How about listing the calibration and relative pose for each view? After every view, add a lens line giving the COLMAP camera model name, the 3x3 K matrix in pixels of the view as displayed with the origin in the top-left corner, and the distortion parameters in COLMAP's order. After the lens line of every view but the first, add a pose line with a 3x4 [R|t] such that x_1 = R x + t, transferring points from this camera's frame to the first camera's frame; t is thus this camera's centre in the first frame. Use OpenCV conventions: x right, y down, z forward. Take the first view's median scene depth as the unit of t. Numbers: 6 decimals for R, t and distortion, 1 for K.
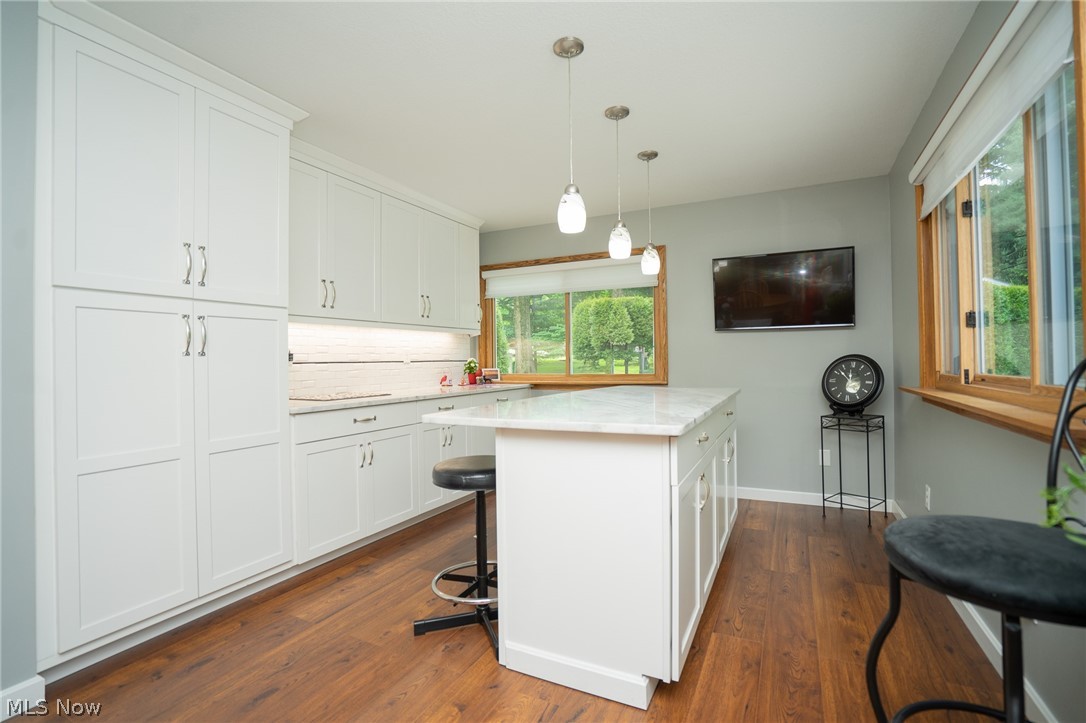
lens RADIAL K [[497.6, 0, 546.2], [0, 497.6, 357.6], [0, 0, 1]] dist [-0.061978, 0.022437]
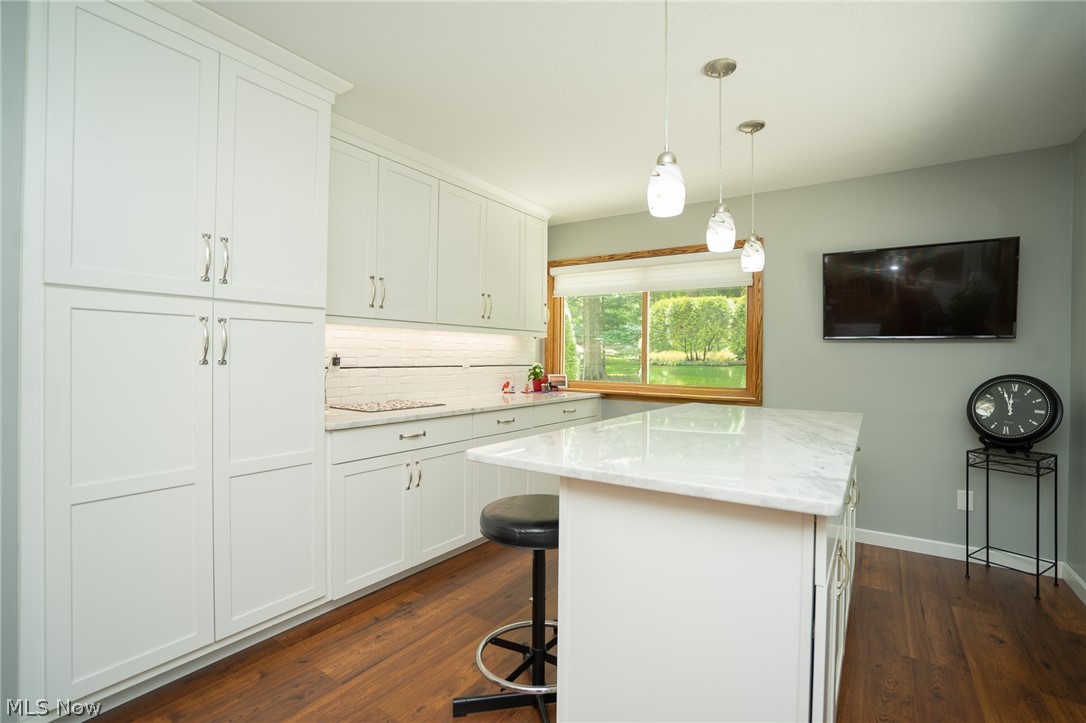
lens RADIAL K [[497.6, 0, 546.2], [0, 497.6, 357.6], [0, 0, 1]] dist [-0.061978, 0.022437]
pose [[0.990484, 0.024090, -0.135500, -0.016313], [-0.023204, 0.999698, 0.008112, -0.027660], [0.135654, -0.004891, 0.990744, 0.165968]]
